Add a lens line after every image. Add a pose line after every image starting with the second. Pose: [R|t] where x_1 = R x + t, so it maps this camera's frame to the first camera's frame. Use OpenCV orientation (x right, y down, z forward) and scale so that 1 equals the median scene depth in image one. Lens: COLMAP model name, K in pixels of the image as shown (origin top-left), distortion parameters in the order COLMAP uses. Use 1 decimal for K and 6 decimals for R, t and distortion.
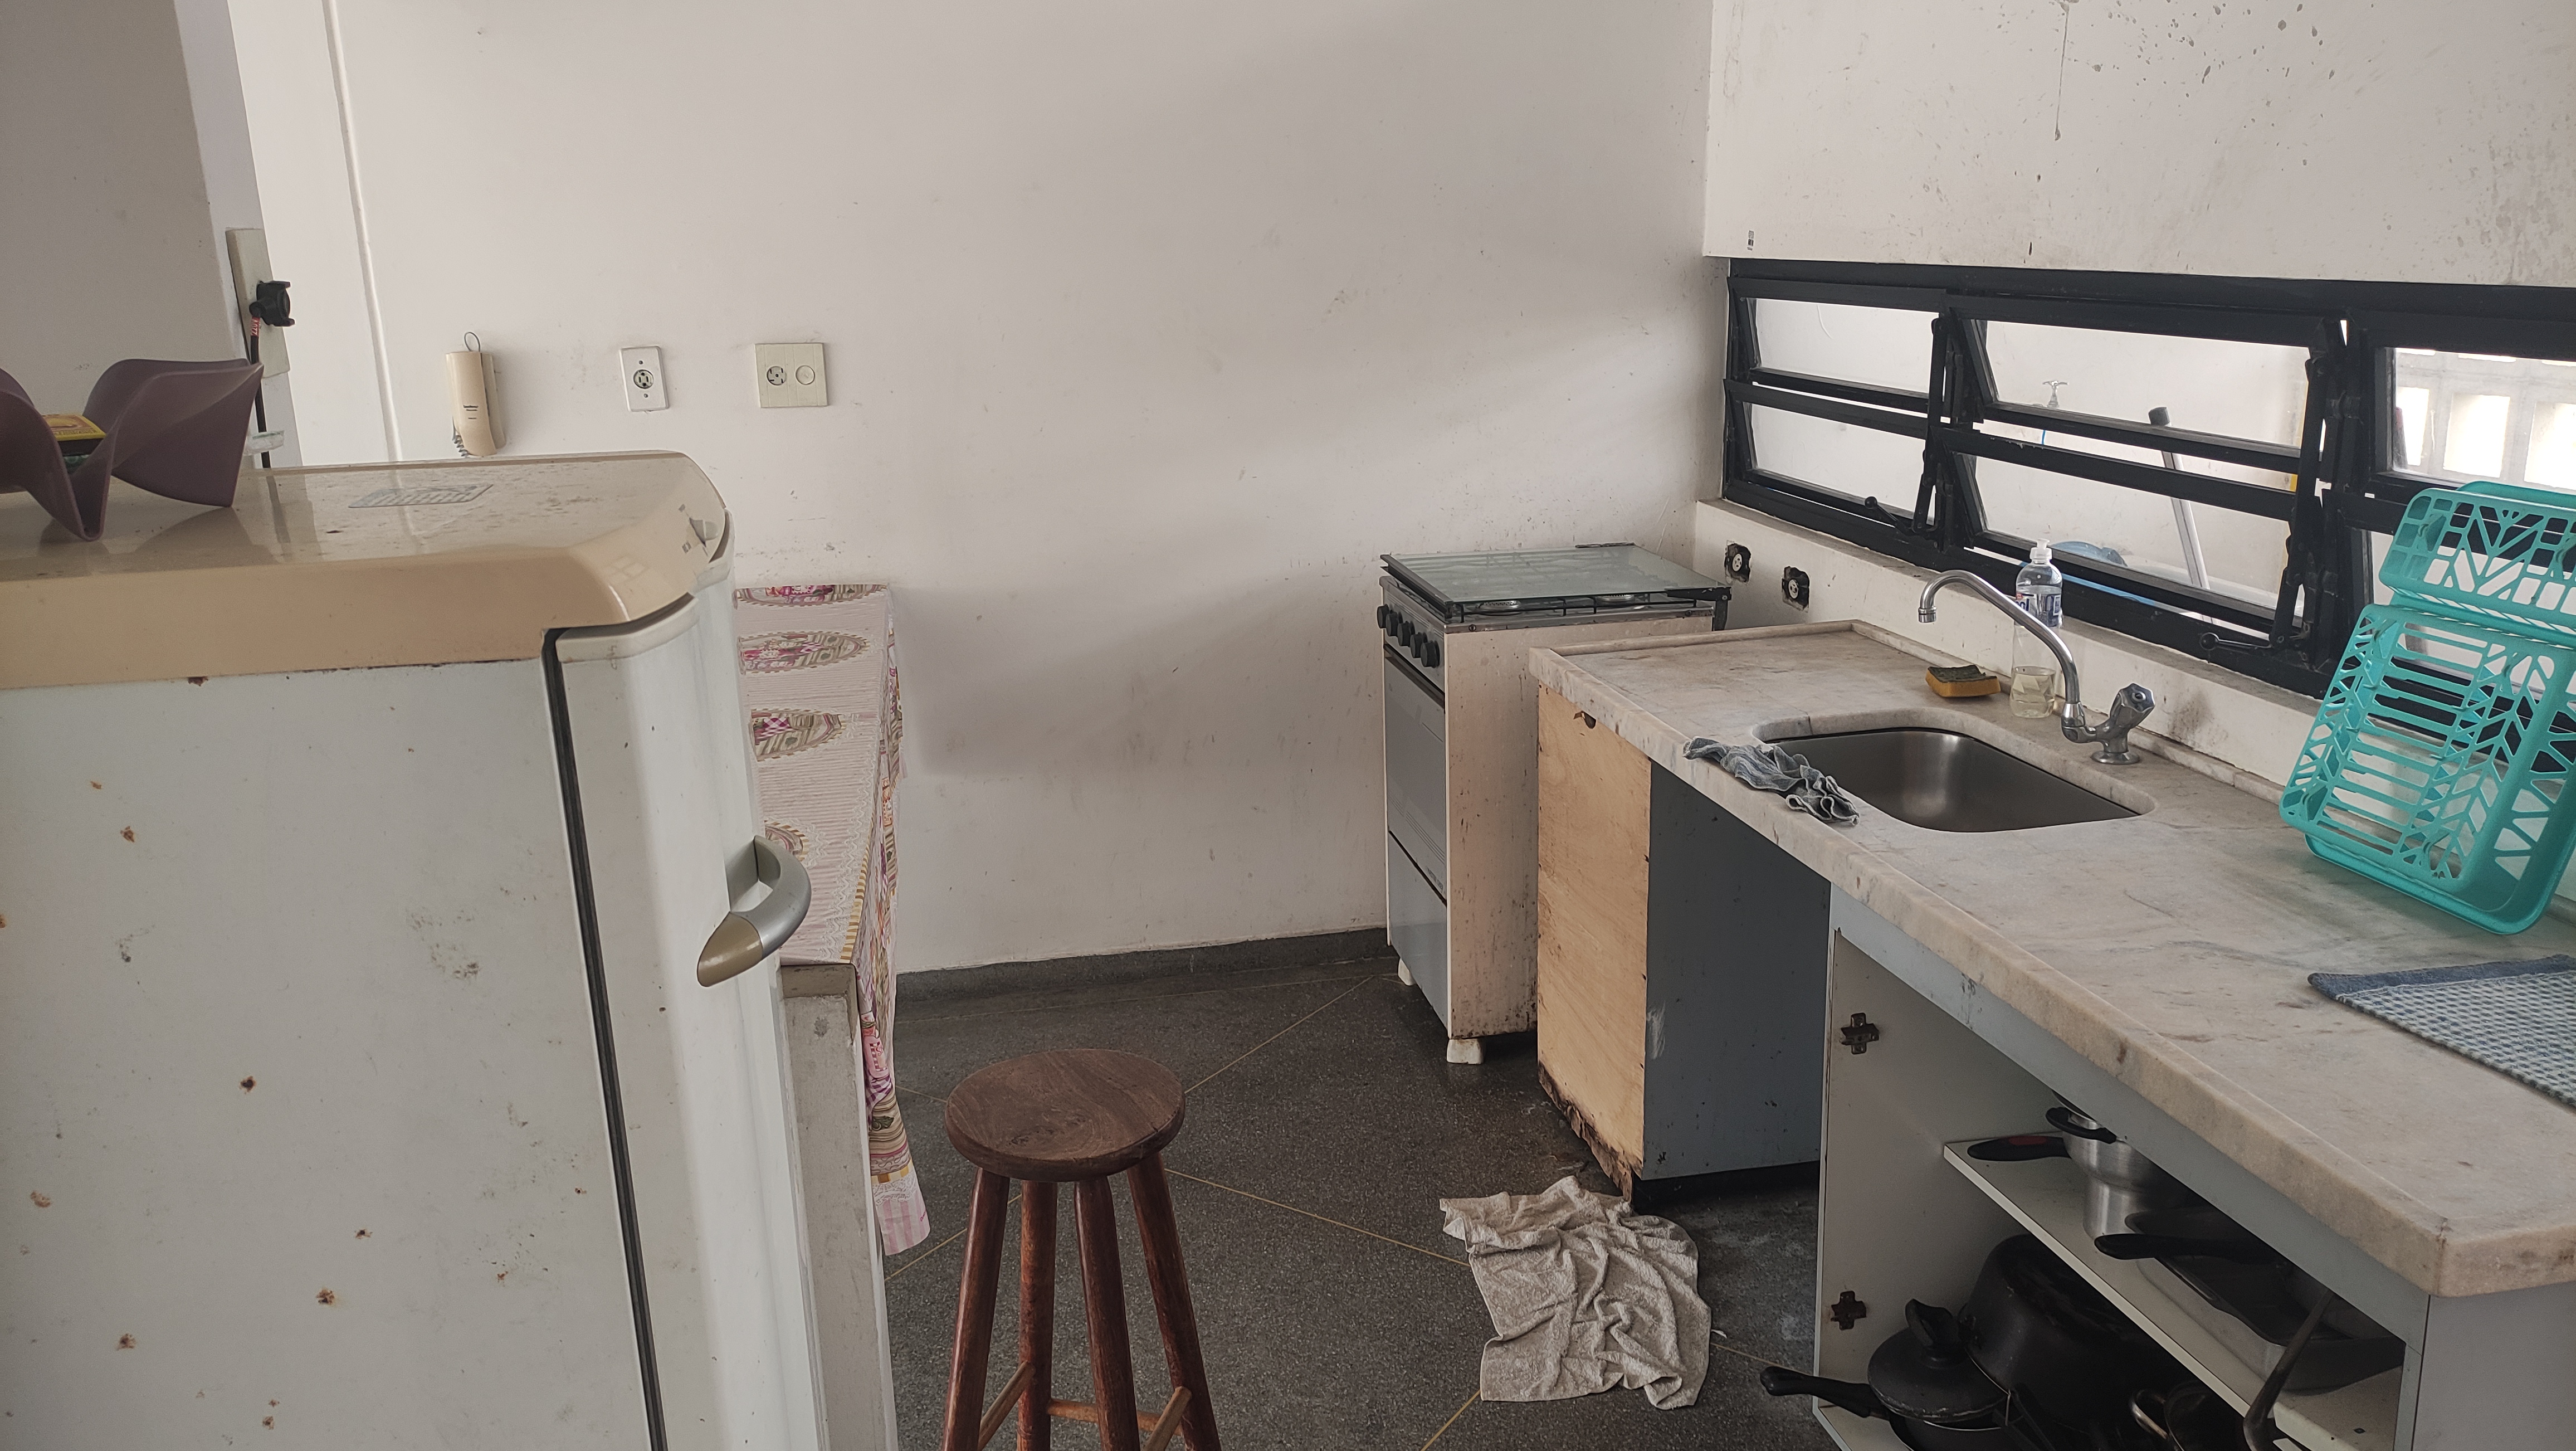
lens RADIAL K [[1923.3, 0, 1283.9], [0, 1923.3, 730.0], [0, 0, 1]] dist [0.024195, -0.003544]
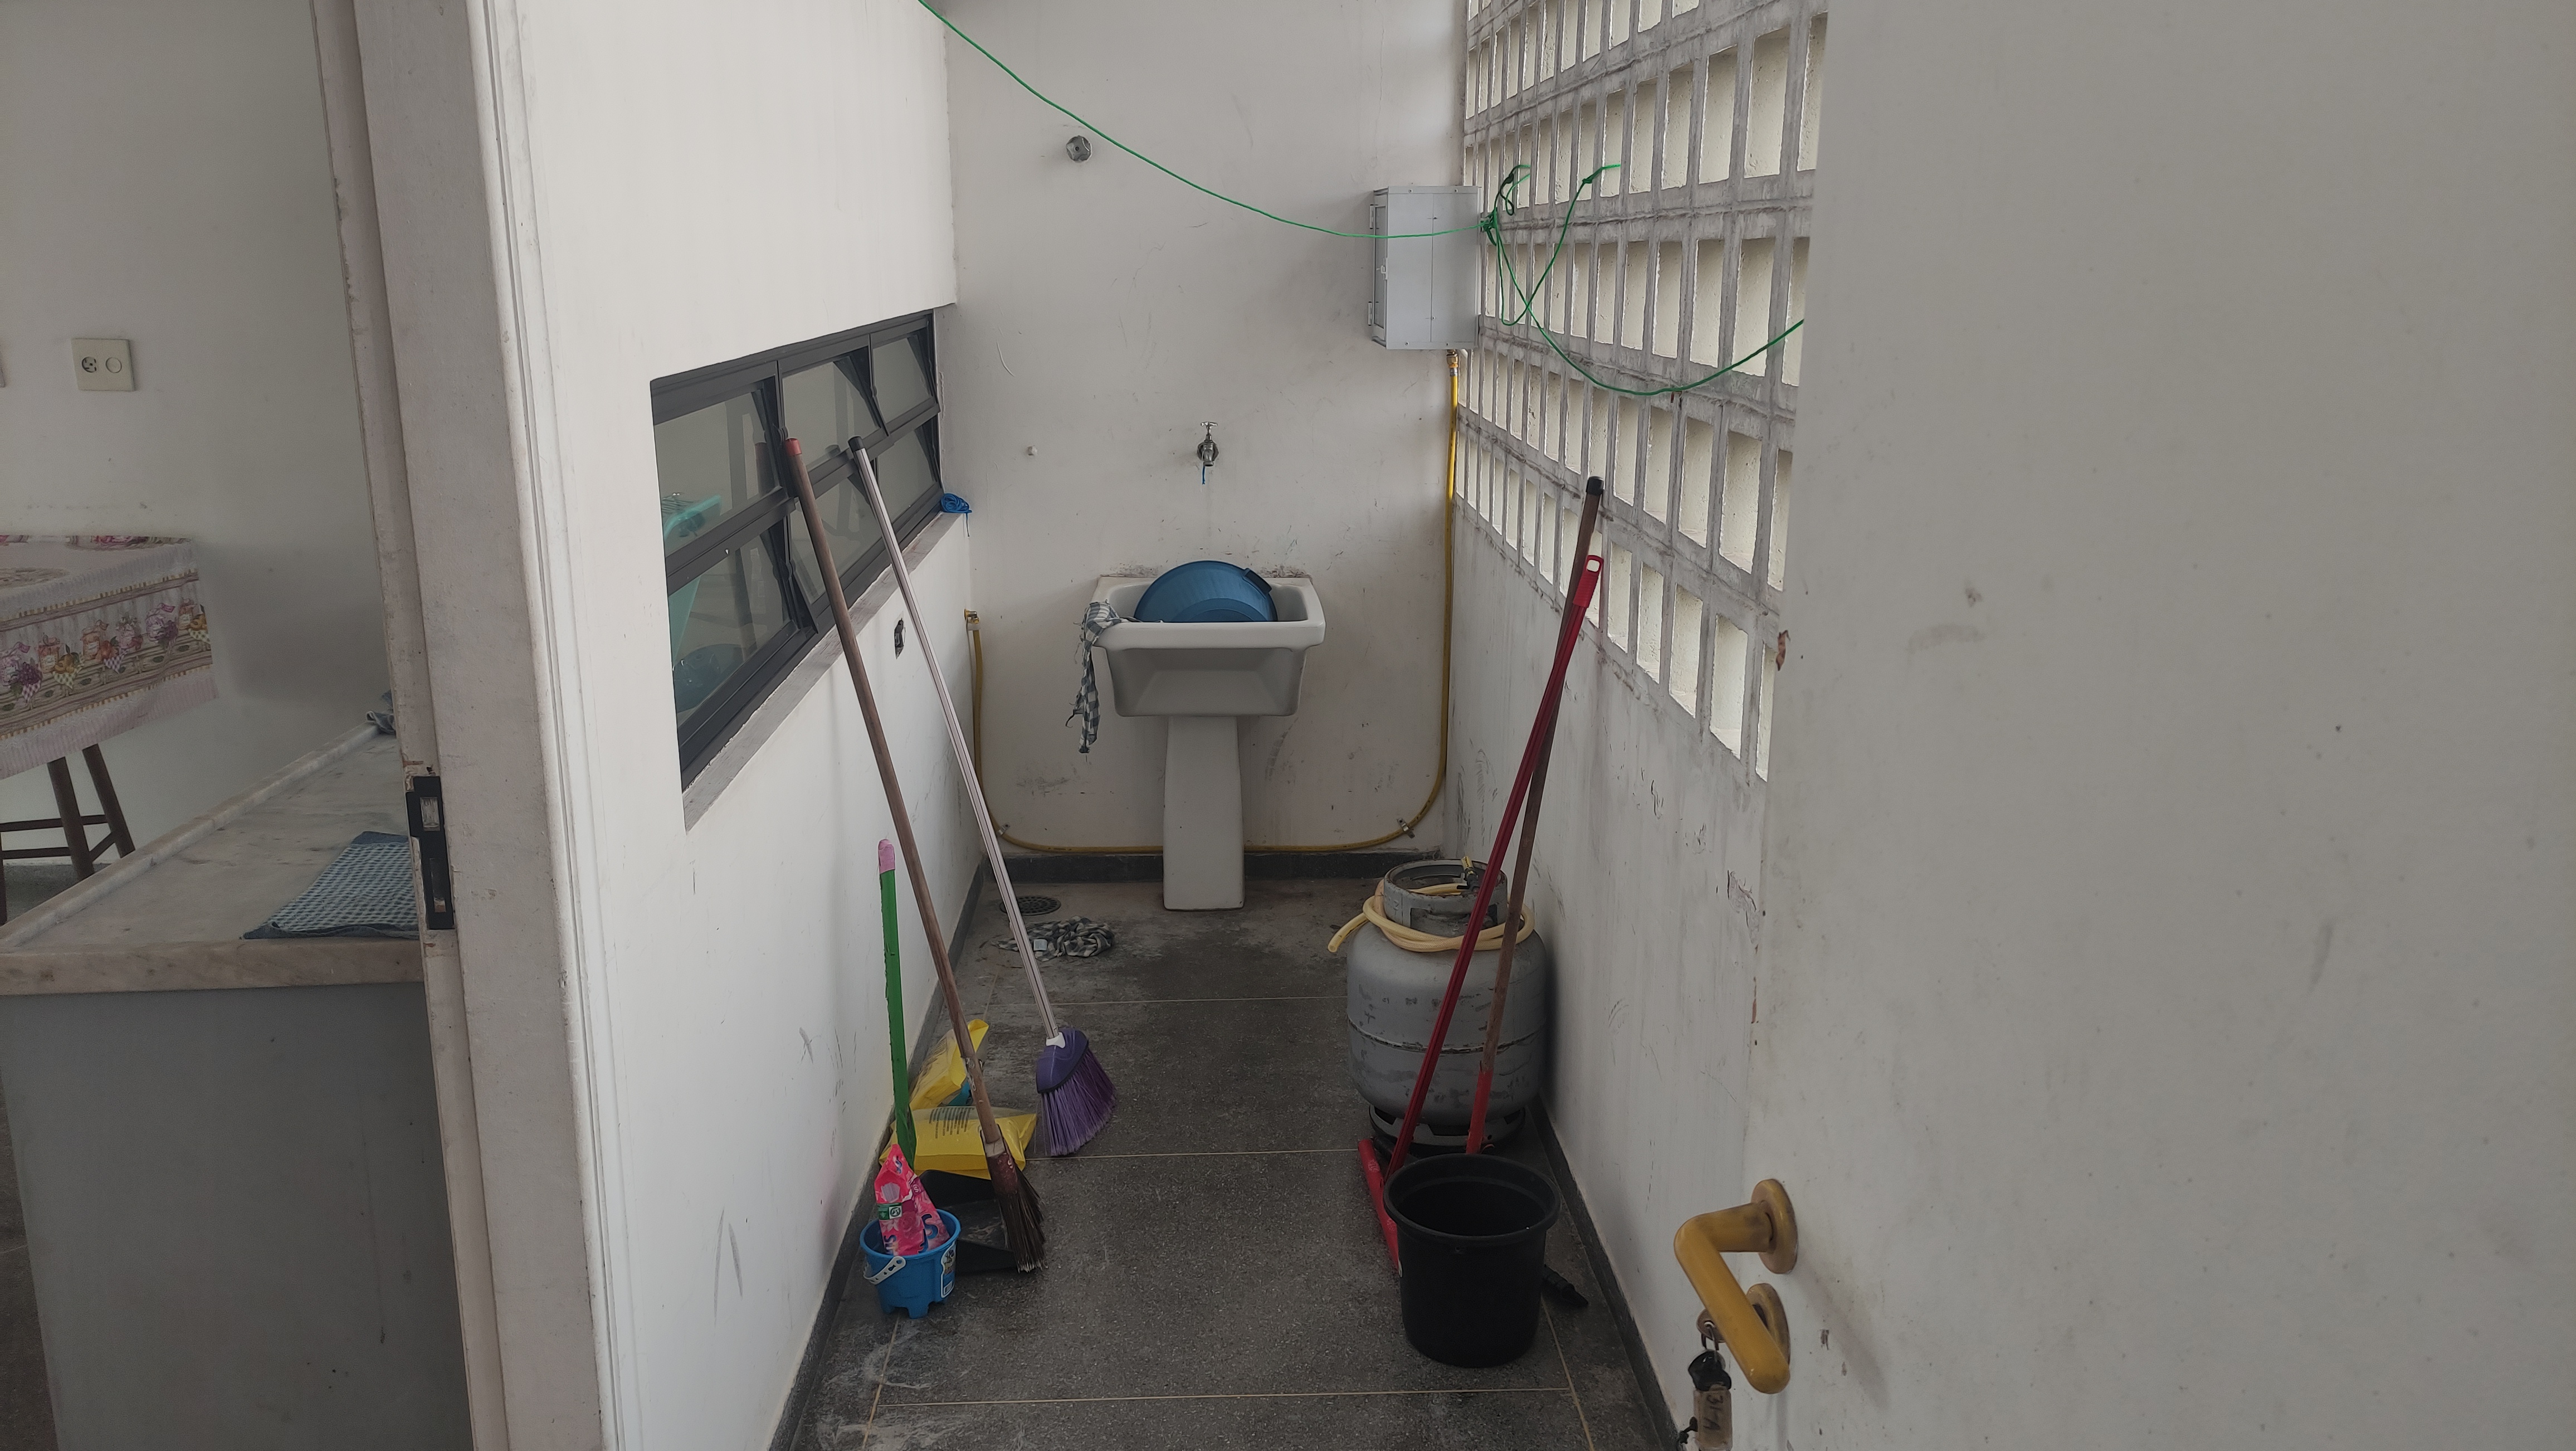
lens RADIAL K [[1923.3, 0, 1294.9], [0, 1923.3, 720.5], [0, 0, 1]] dist [0.024195, -0.003544]
pose [[0.991262, 0.064277, -0.115186, 0.666332], [-0.066087, 0.997742, -0.011963, 0.009049], [0.114157, 0.019471, 0.993272, -0.151409]]
